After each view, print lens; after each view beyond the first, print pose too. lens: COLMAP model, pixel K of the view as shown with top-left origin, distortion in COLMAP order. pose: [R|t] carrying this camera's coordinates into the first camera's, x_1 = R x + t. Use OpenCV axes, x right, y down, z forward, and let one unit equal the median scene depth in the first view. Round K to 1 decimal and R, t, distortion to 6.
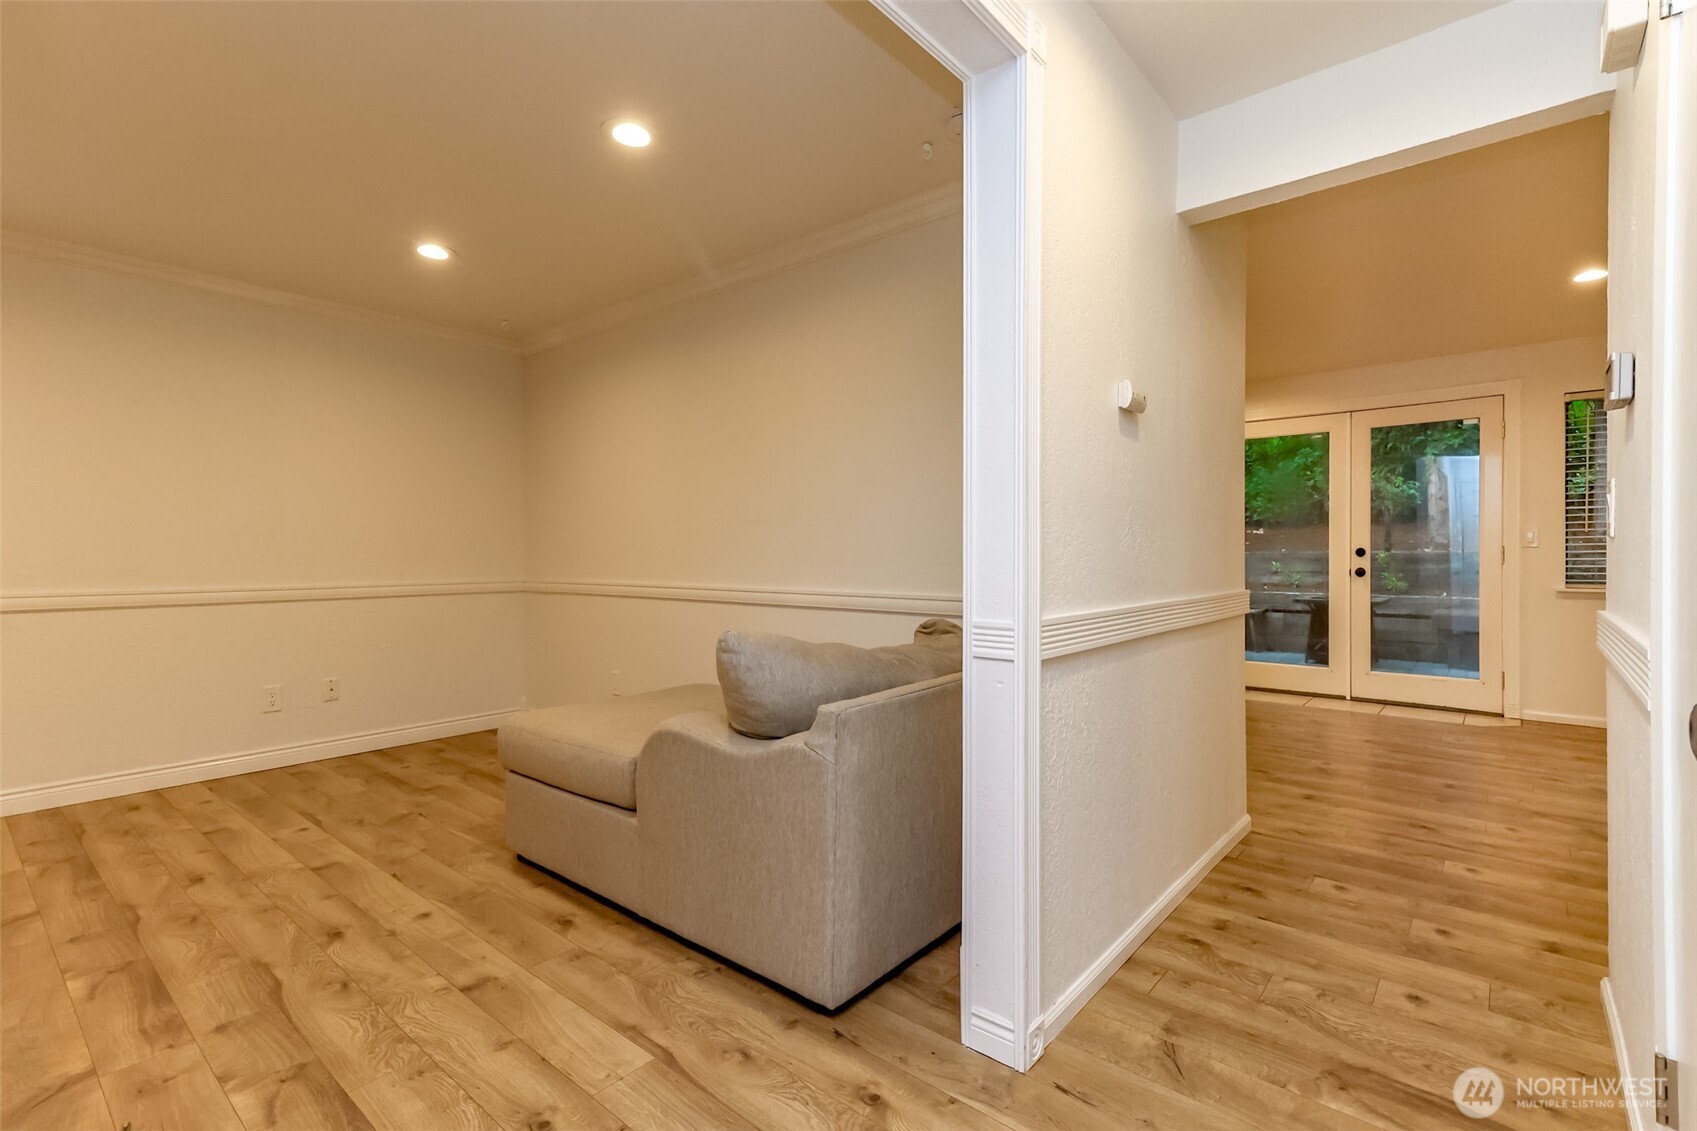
lens RADIAL K [[772.6, 0, 857.2], [0, 772.6, 559.4], [0, 0, 1]] dist [0.017696, 0.000848]
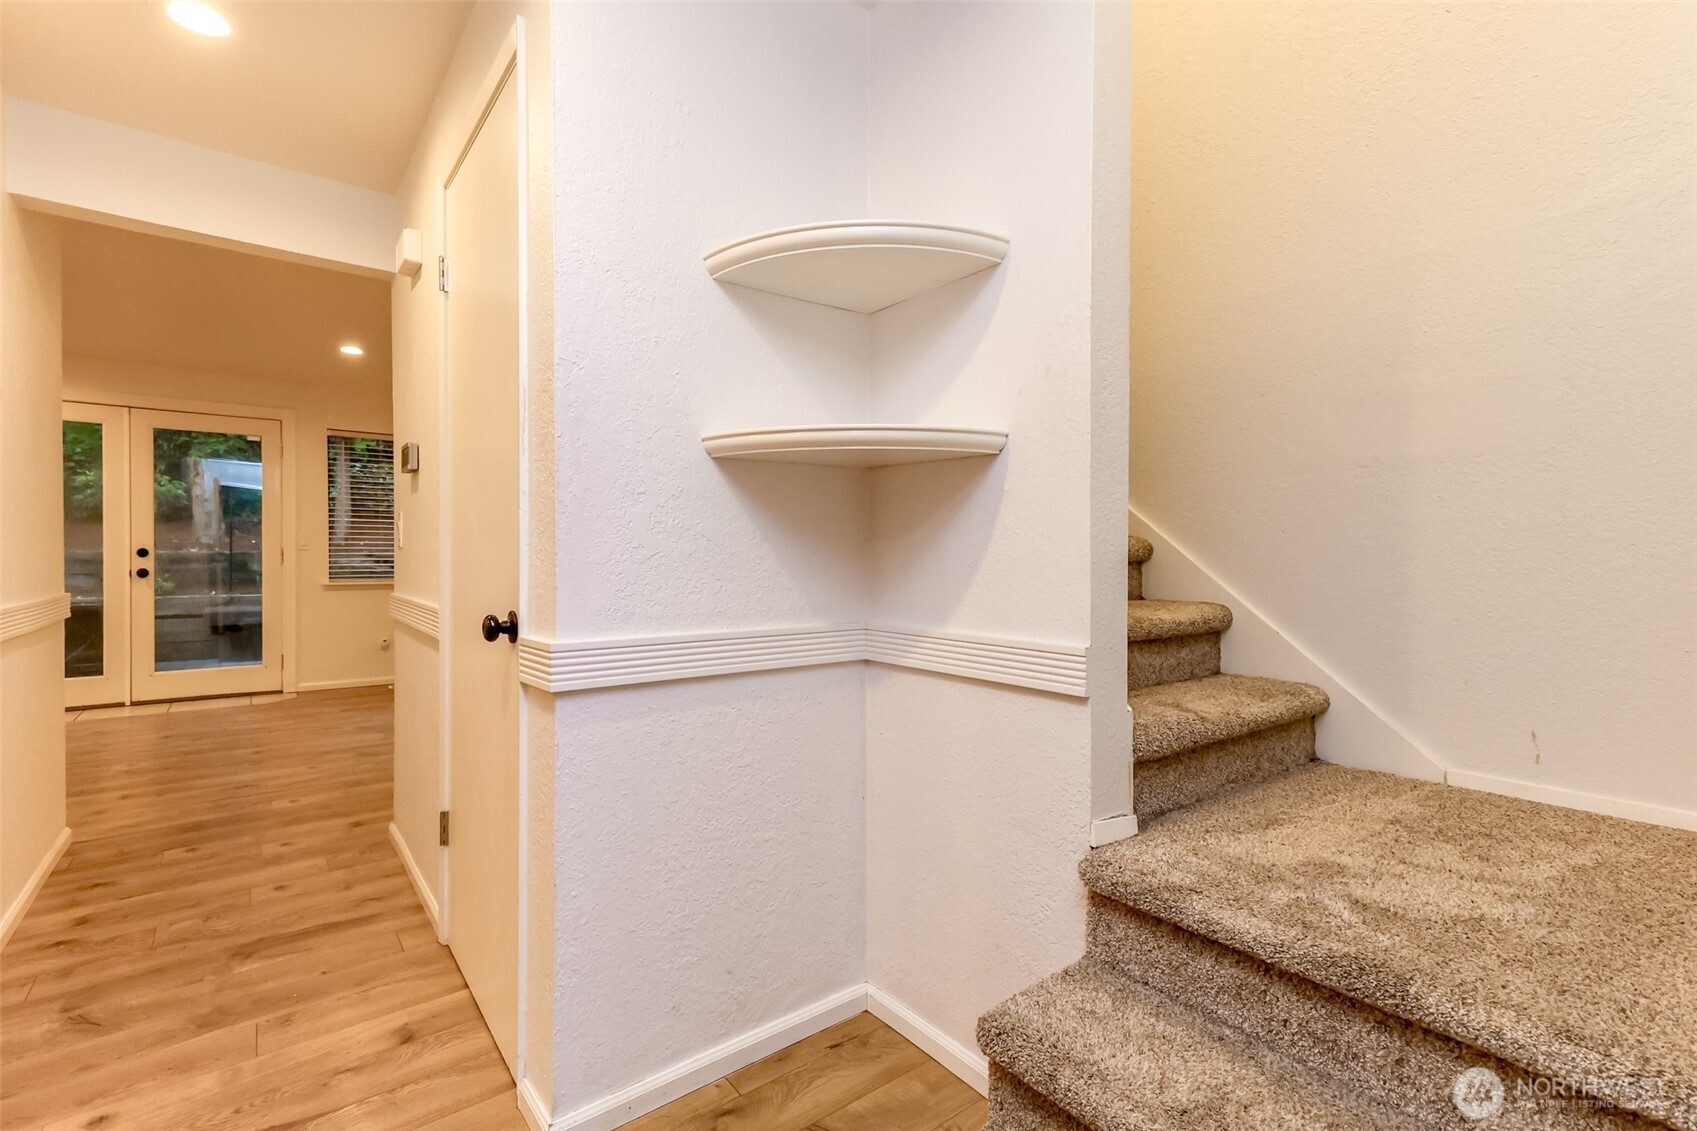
lens RADIAL K [[772.6, 0, 859.5], [0, 772.6, 561.6], [0, 0, 1]] dist [0.017696, 0.000848]
pose [[0.203395, -0.004288, 0.979087, -0.308450], [0.000020, 0.999990, 0.004376, -0.005009], [-0.979097, -0.000870, 0.203393, -0.190778]]
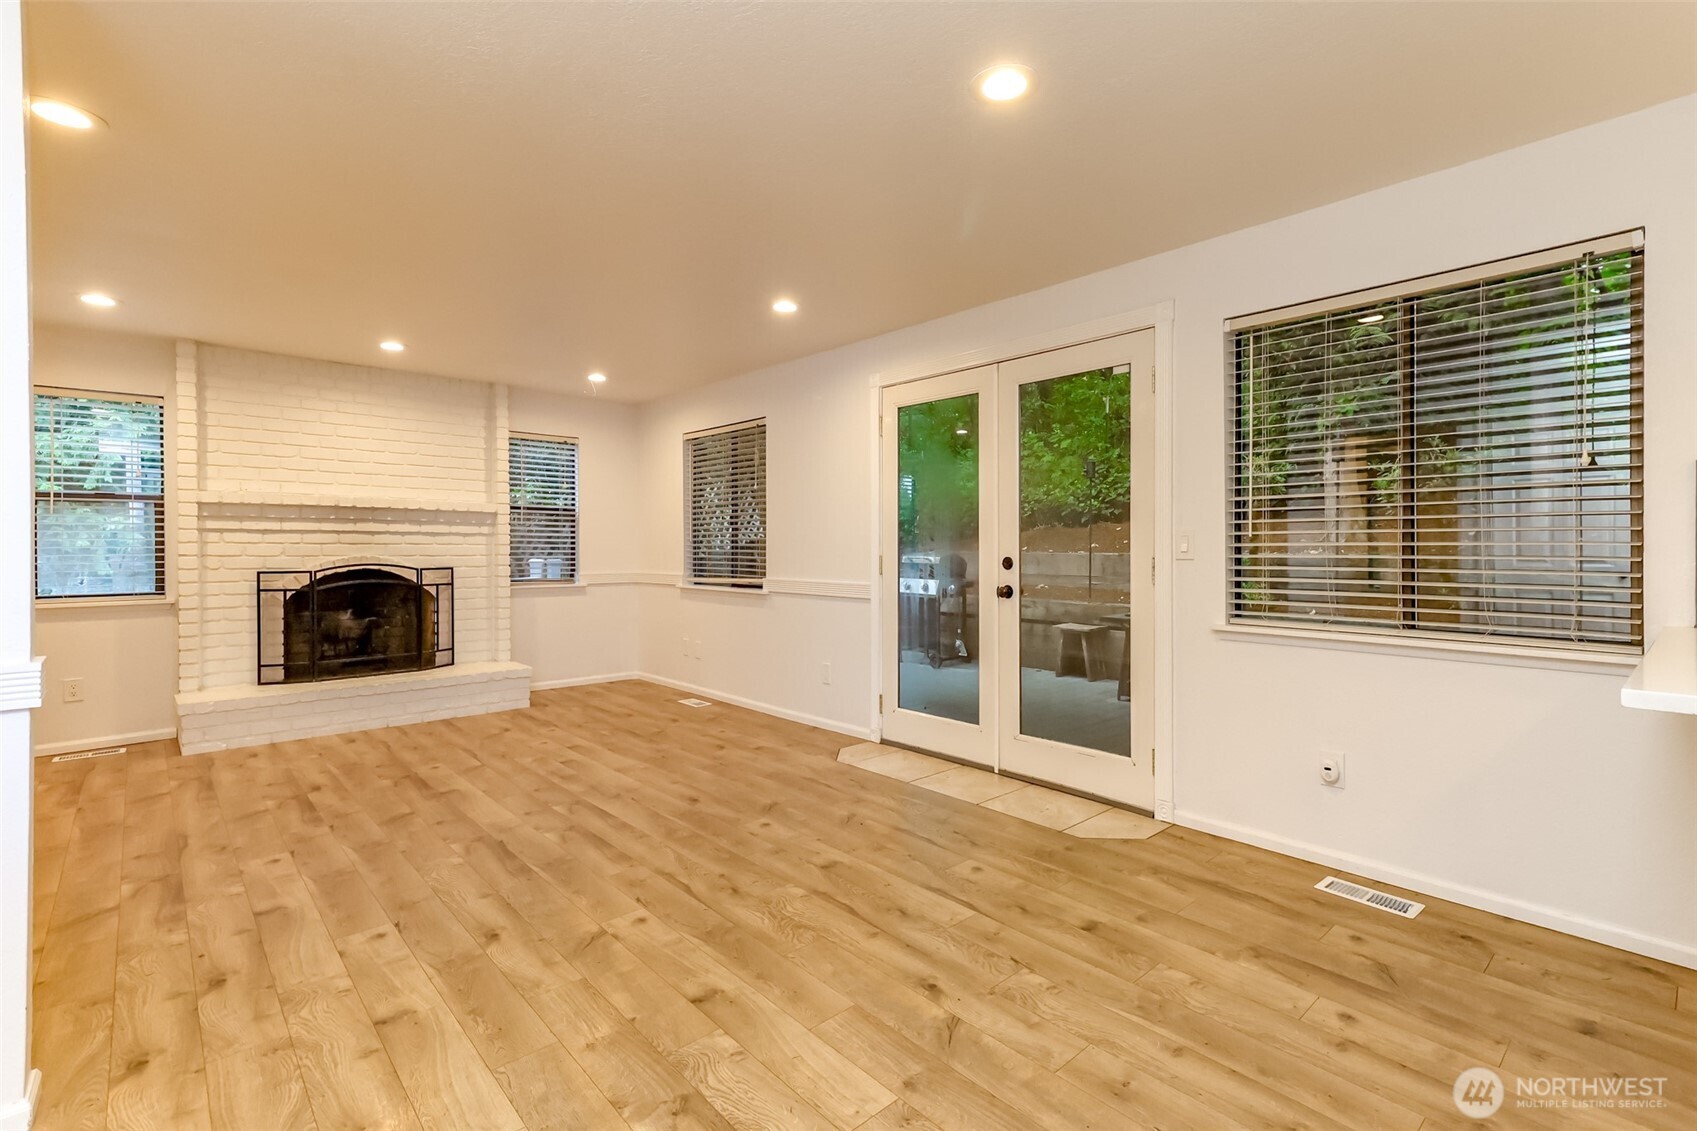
lens RADIAL K [[772.6, 0, 874.4], [0, 772.6, 548.1], [0, 0, 1]] dist [0.017696, 0.000848]
pose [[0.992835, 0.004780, -0.119397, 1.374703], [-0.005452, 0.999971, -0.005300, -0.040601], [0.119368, 0.005913, 0.992832, 0.674582]]
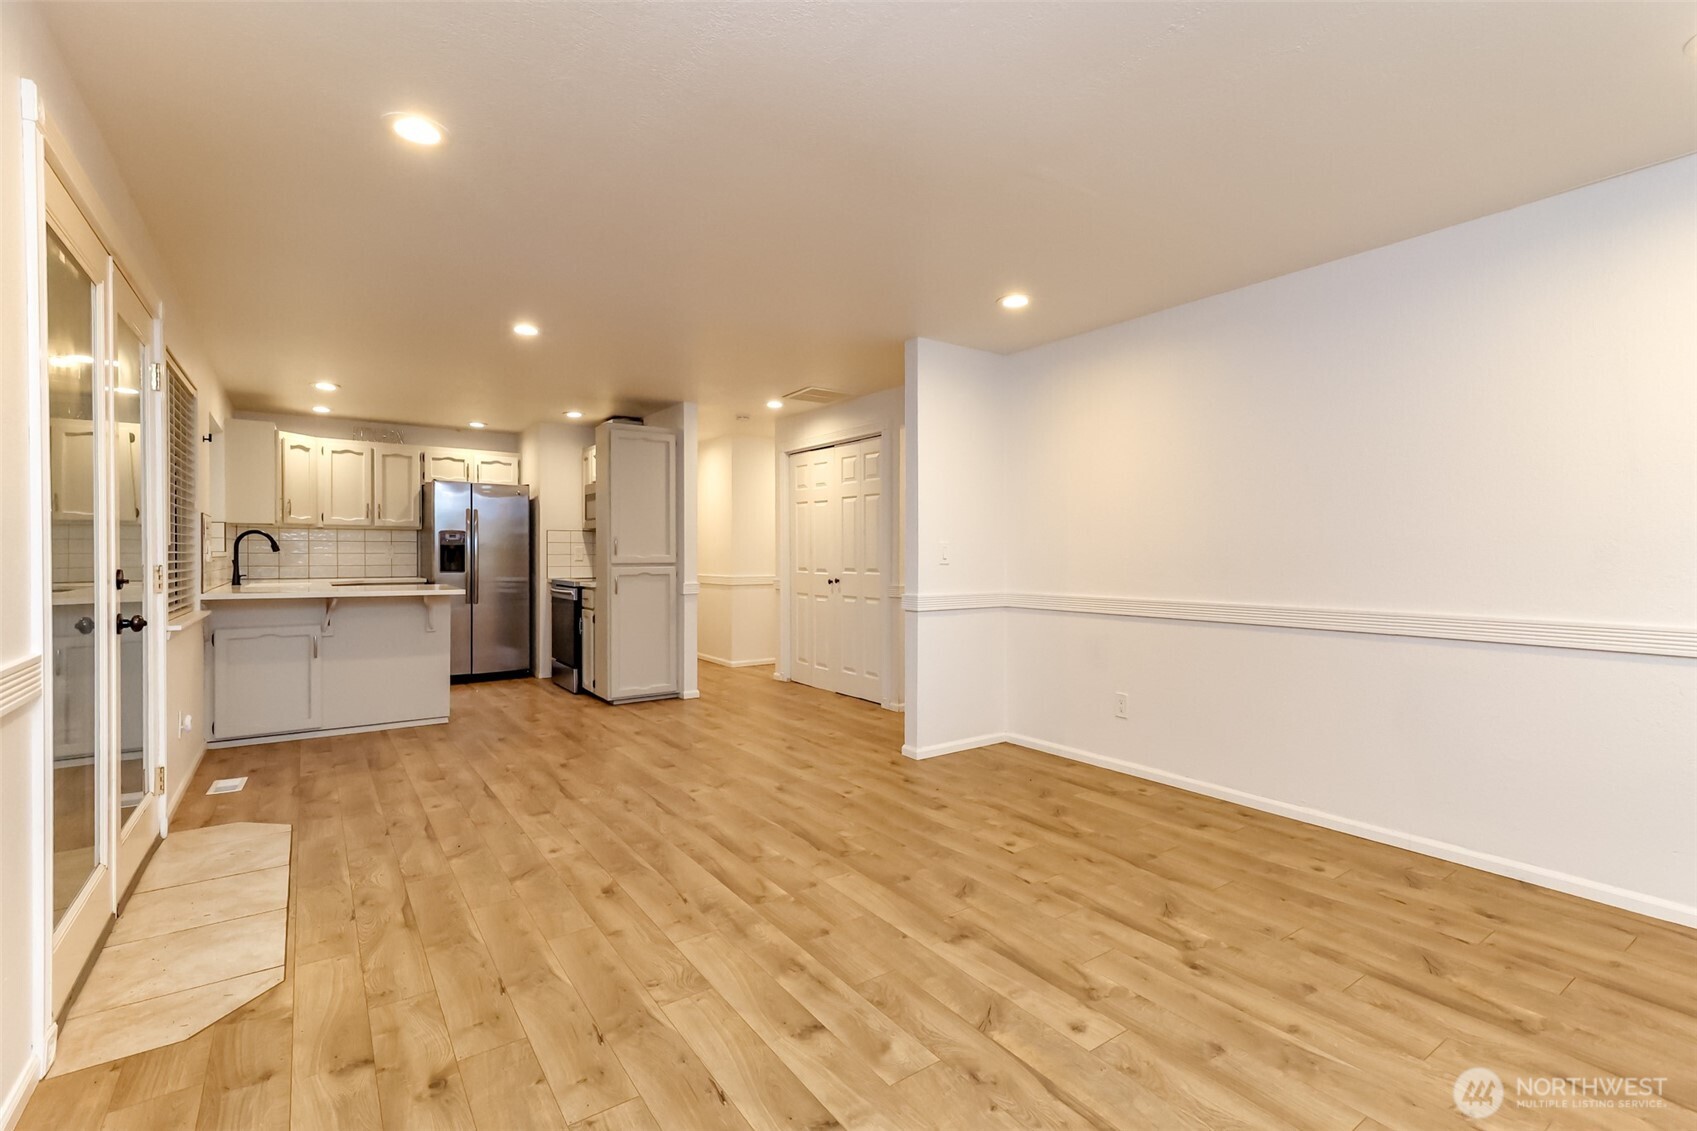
lens RADIAL K [[772.6, 0, 868.1], [0, 772.6, 560.5], [0, 0, 1]] dist [0.017696, 0.000848]
pose [[-0.970677, 0.003580, 0.240359, 0.262653], [0.007446, 0.999857, 0.015182, -0.056055], [-0.240271, 0.016527, -0.970565, 3.010927]]
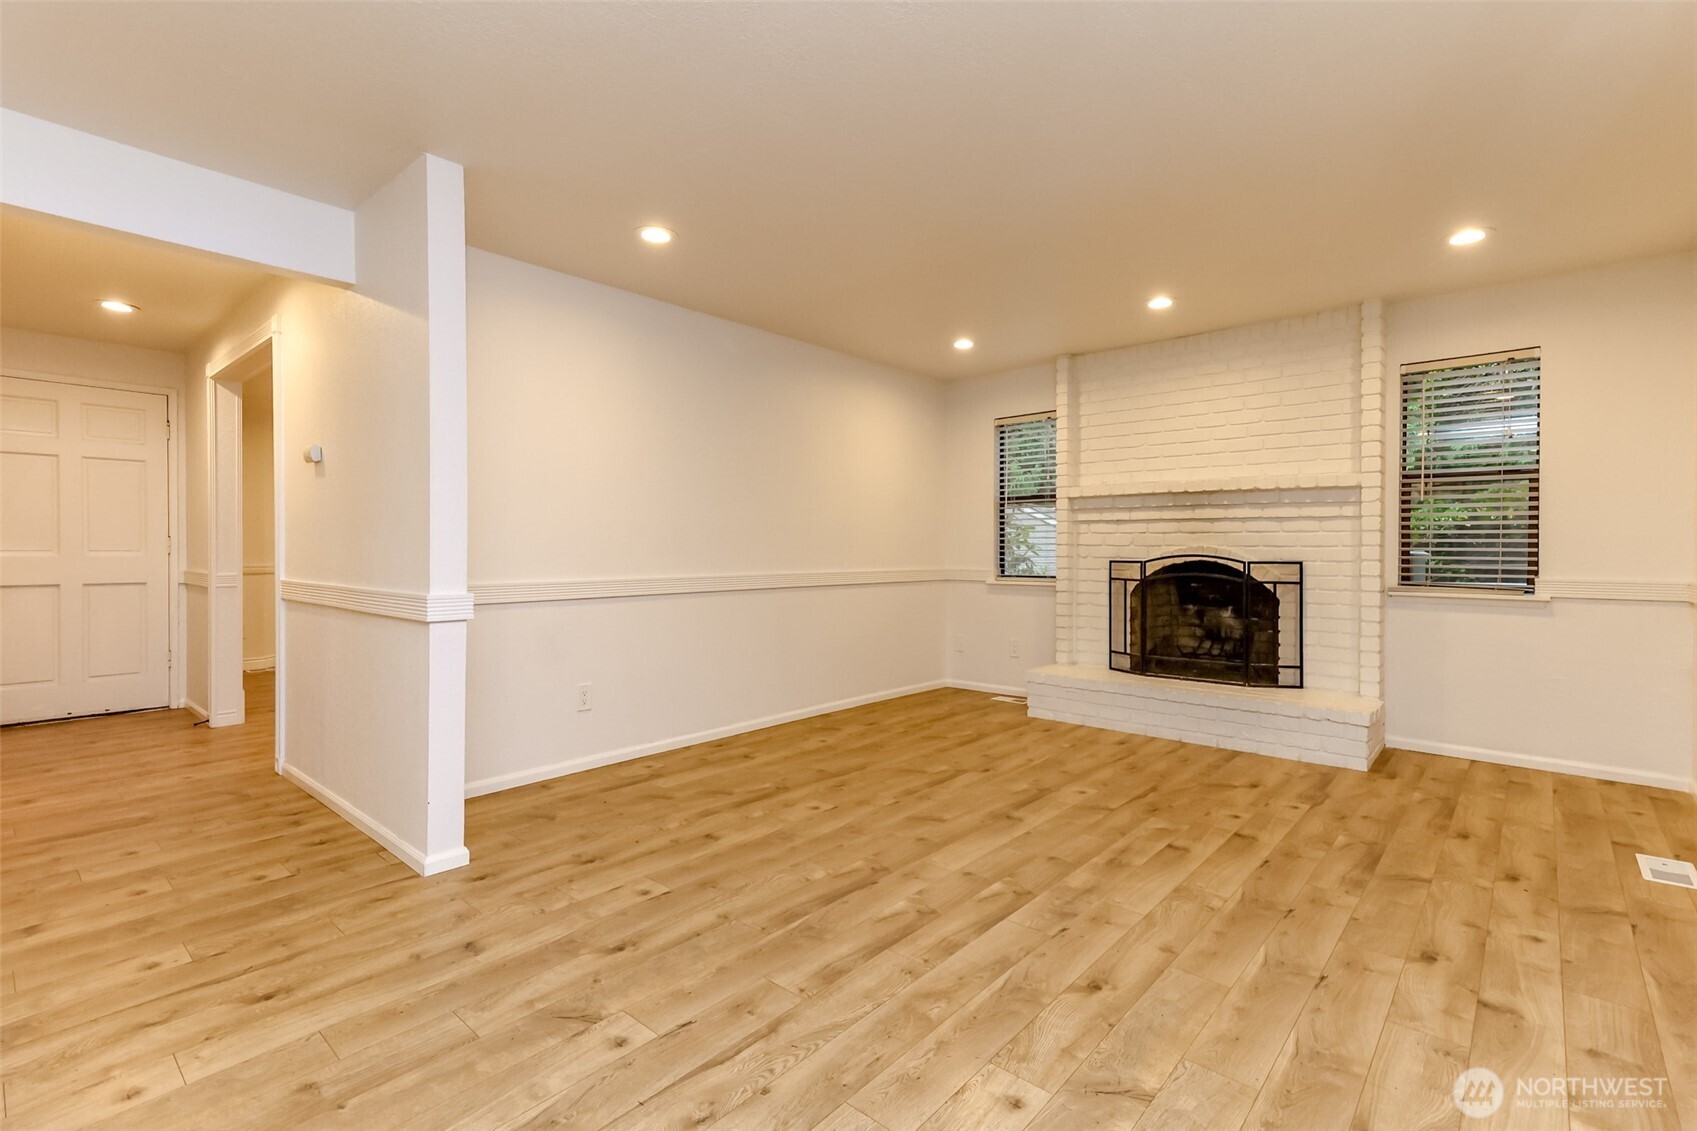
lens RADIAL K [[772.6, 0, 859.1], [0, 772.6, 561.6], [0, 0, 1]] dist [0.017696, 0.000848]
pose [[-0.017566, 0.023673, -0.999565, 1.648529], [-0.007792, 0.999686, 0.023812, -0.023653], [0.999815, 0.008207, -0.017376, 1.830873]]
